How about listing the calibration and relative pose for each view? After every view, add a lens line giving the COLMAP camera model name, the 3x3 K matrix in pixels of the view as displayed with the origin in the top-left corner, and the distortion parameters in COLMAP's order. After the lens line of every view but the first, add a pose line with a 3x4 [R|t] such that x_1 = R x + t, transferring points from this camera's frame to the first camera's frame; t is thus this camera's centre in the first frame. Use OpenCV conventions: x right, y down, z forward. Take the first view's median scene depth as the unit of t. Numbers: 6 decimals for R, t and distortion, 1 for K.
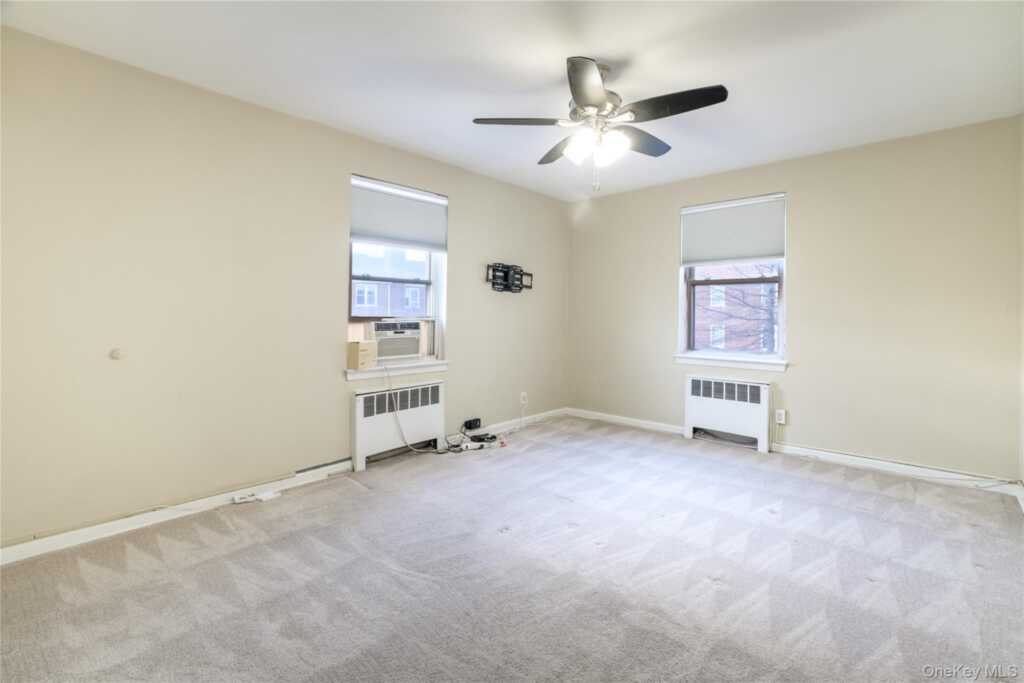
lens RADIAL K [[458.2, 0, 521.8], [0, 458.2, 306.0], [0, 0, 1]] dist [-0.002628, -0.000373]
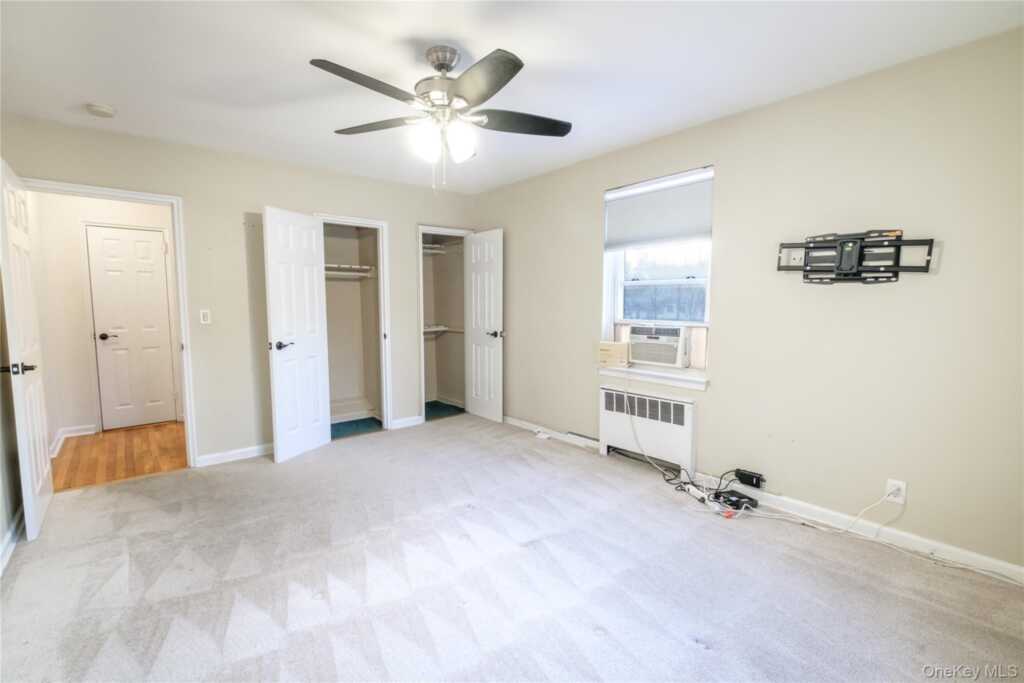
lens RADIAL K [[458.2, 0, 512.4], [0, 458.2, 346.7], [0, 0, 1]] dist [-0.002628, -0.000373]
pose [[-0.133038, 0.076742, -0.988135, 0.696477], [0.001483, 0.997012, 0.077231, 0.002288], [0.991110, 0.008810, -0.132755, 0.821352]]
